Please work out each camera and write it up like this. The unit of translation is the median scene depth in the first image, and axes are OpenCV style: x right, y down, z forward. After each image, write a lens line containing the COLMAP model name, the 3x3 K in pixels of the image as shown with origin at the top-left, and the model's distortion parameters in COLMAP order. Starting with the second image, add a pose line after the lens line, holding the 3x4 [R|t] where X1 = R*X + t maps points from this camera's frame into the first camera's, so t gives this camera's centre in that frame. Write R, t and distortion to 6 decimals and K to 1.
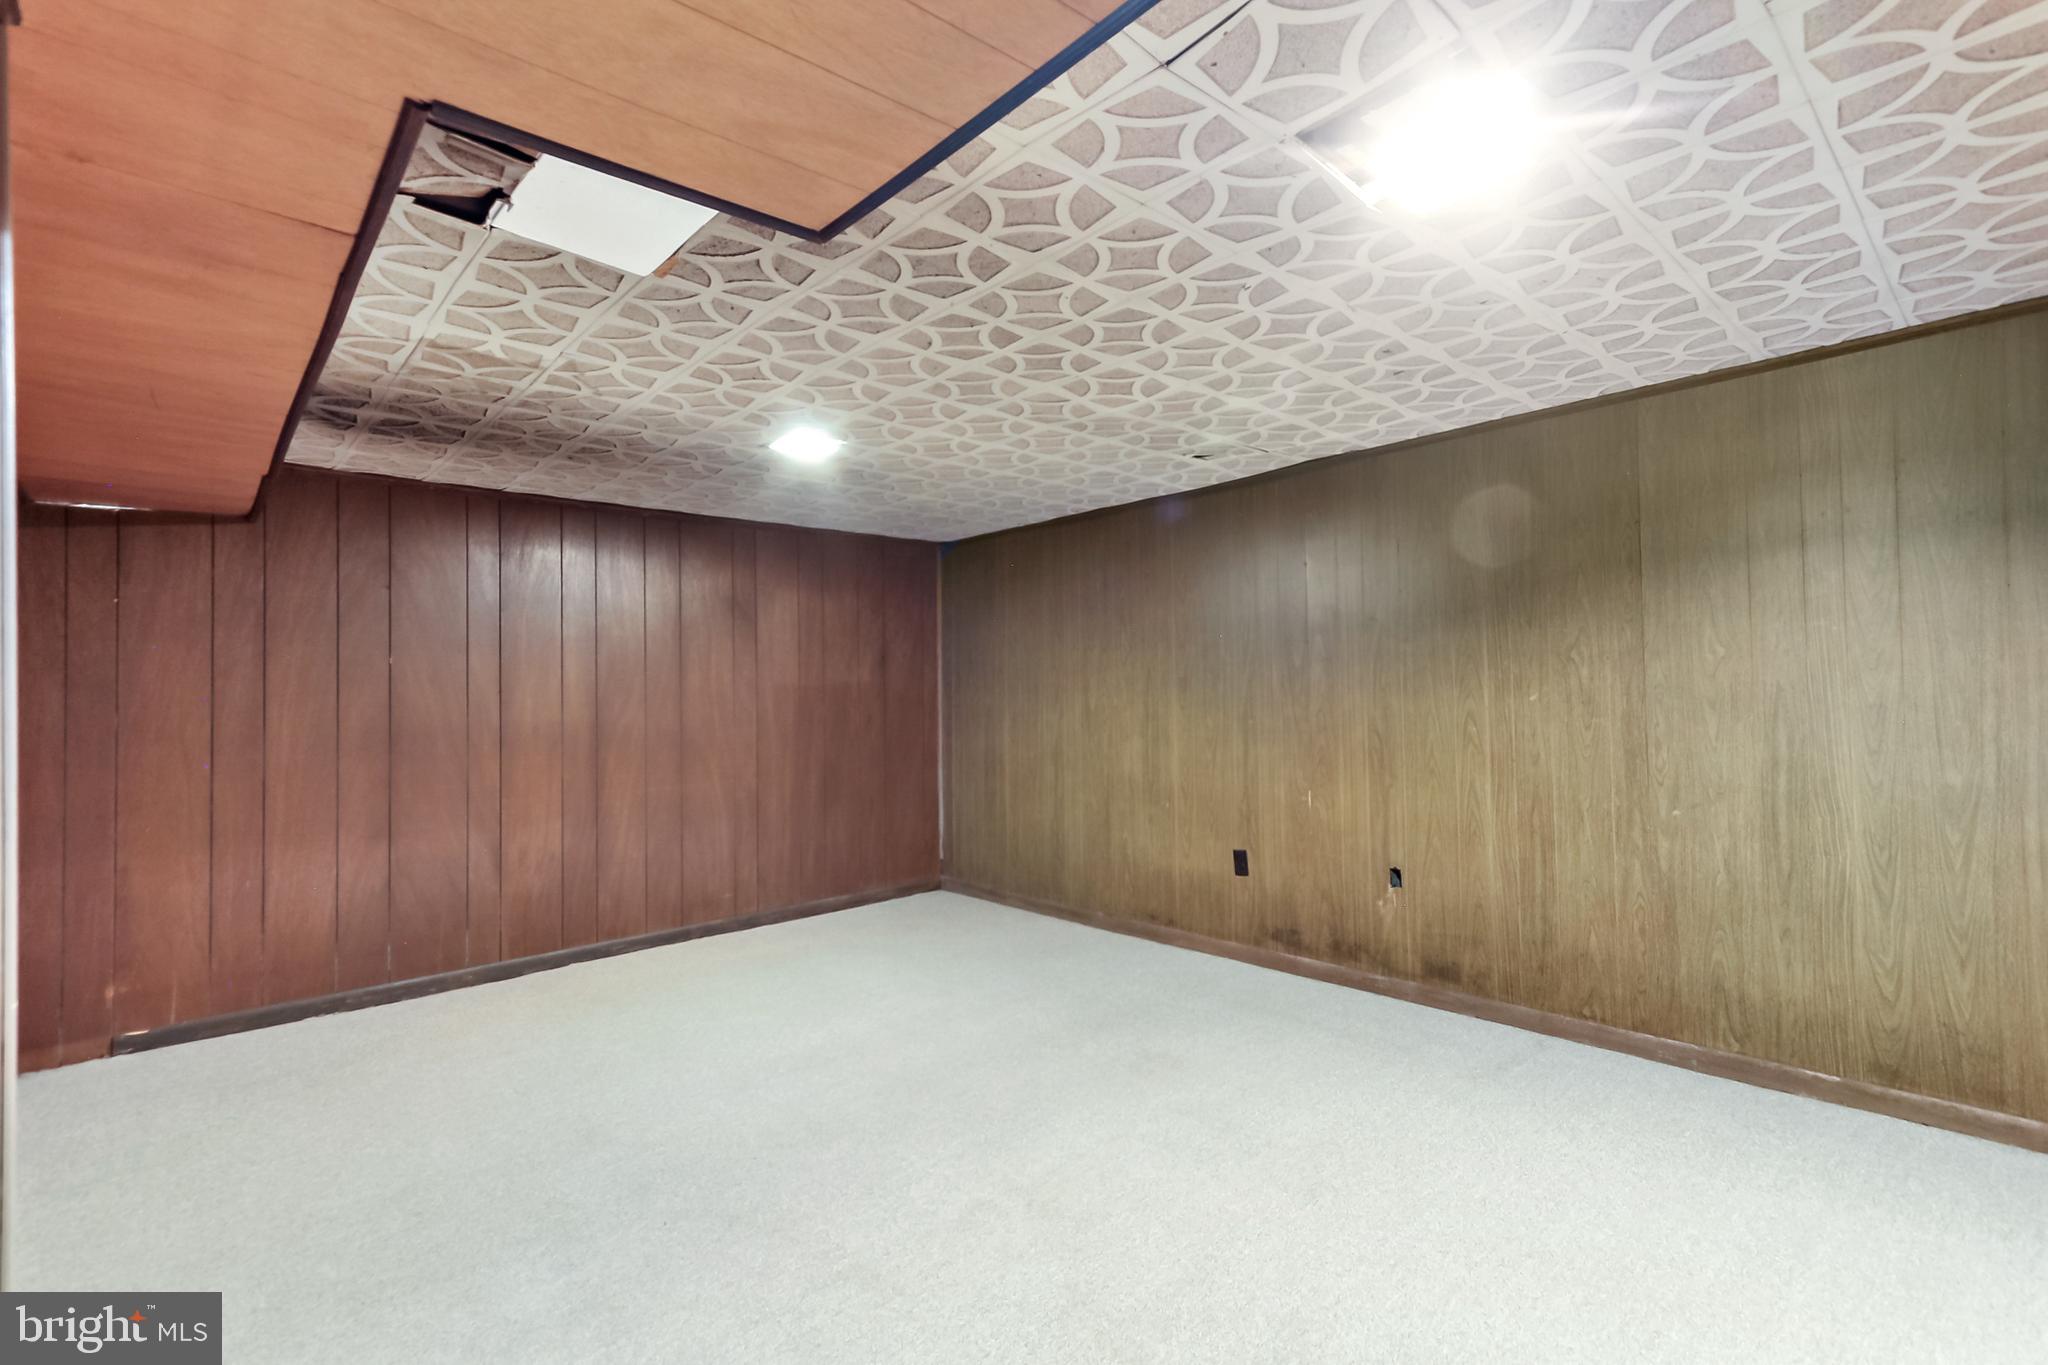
lens RADIAL K [[930.3, 0, 1036.4], [0, 930.3, 686.4], [0, 0, 1]] dist [0.003981, -0.000317]
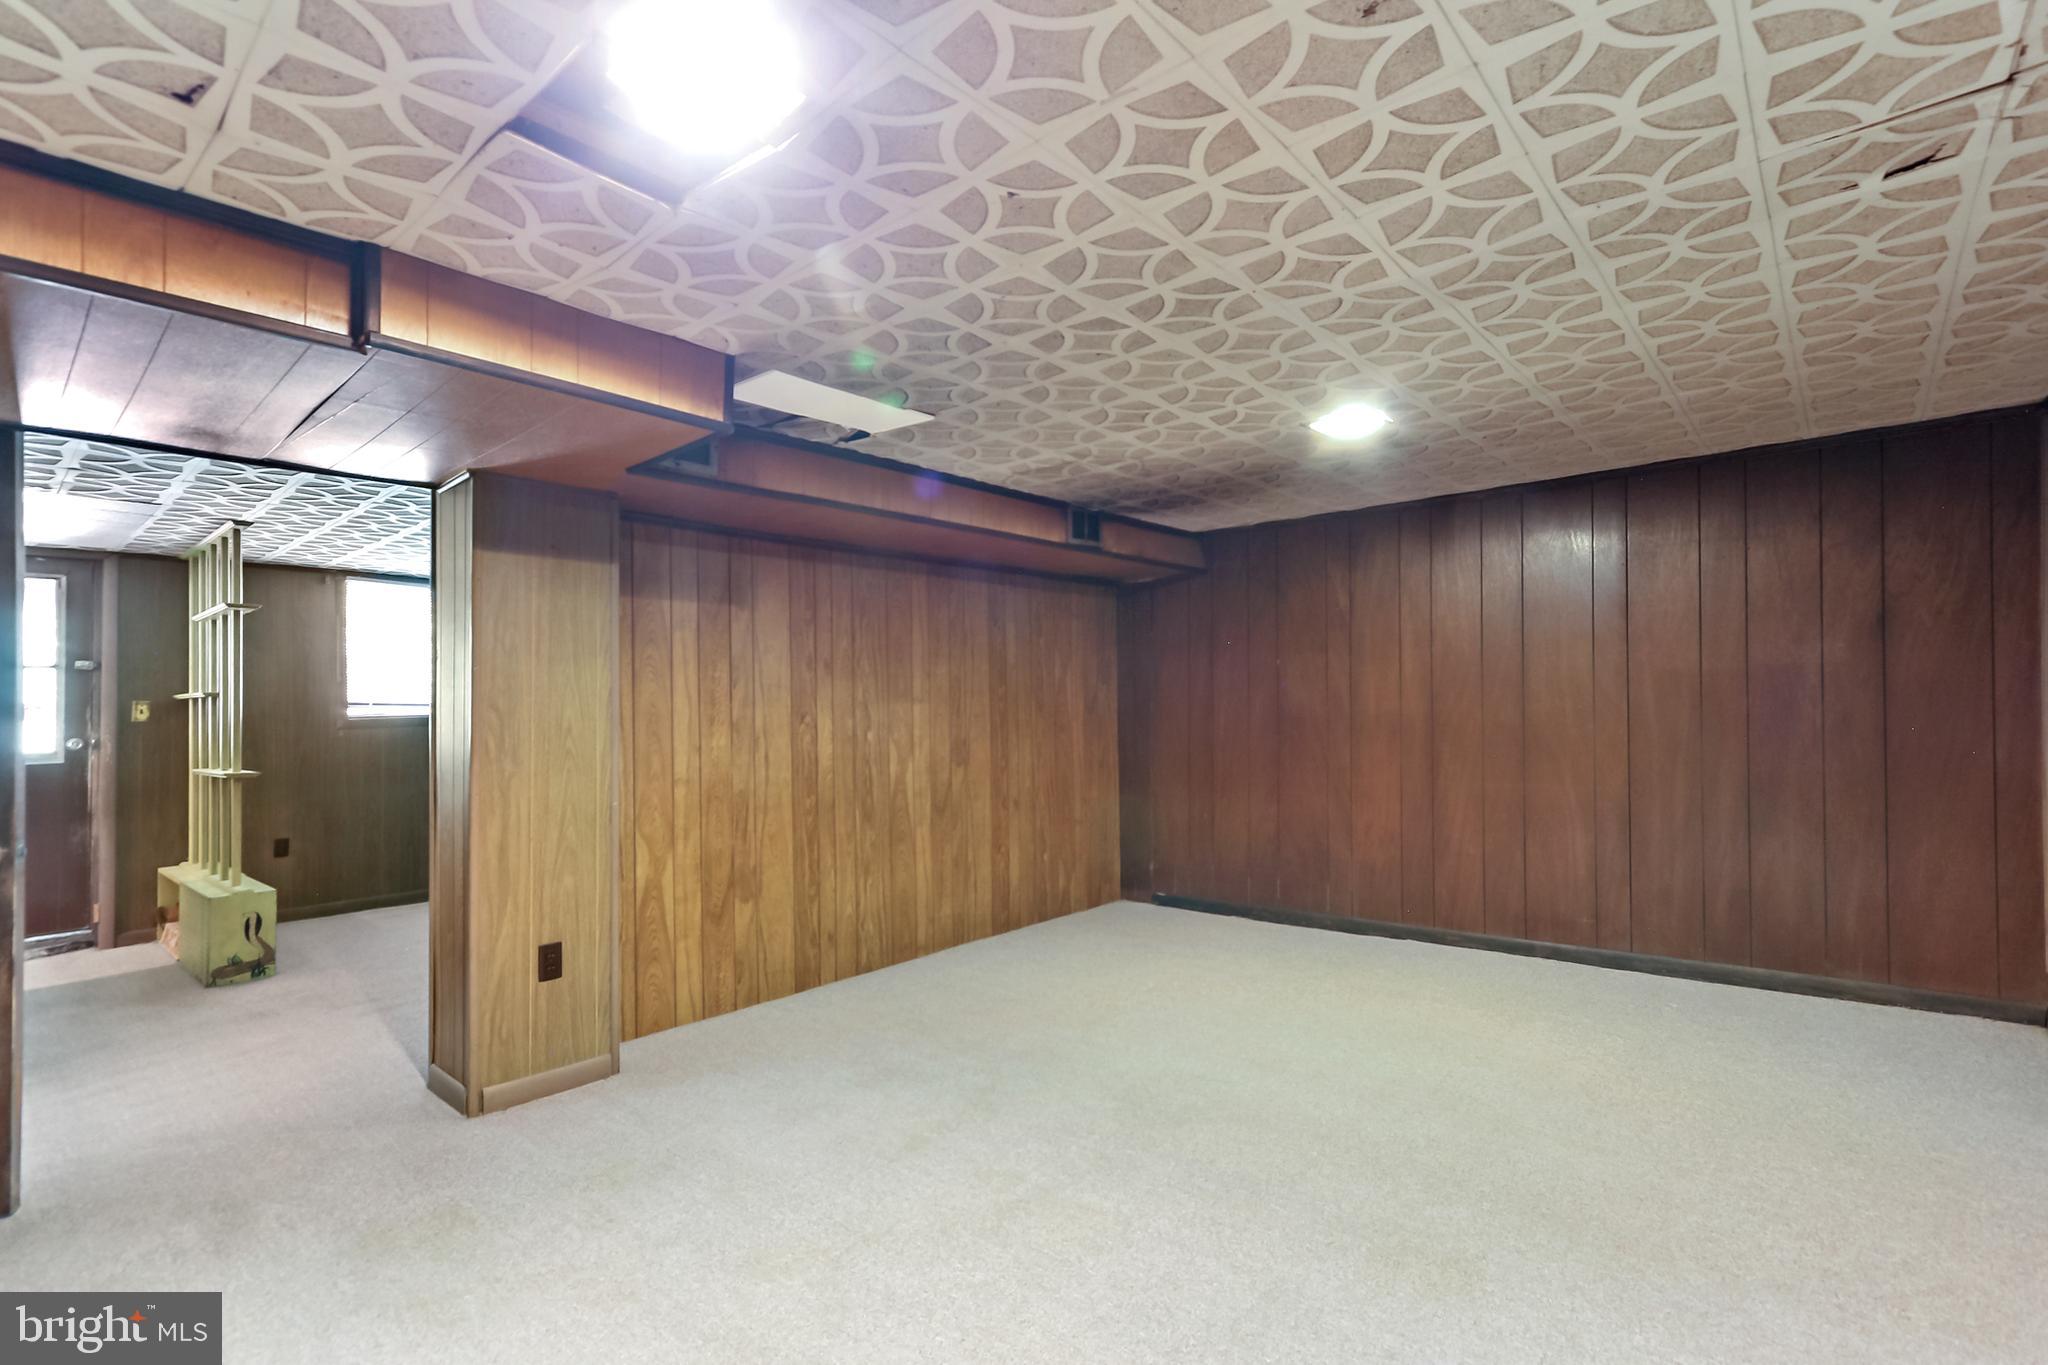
lens RADIAL K [[930.3, 0, 1038.5], [0, 930.3, 688.4], [0, 0, 1]] dist [0.003981, -0.000317]
pose [[0.126967, 0.000725, -0.991907, 0.734801], [0.027875, 0.999602, 0.004299, -0.007882], [0.991515, -0.028196, 0.126896, 0.658291]]
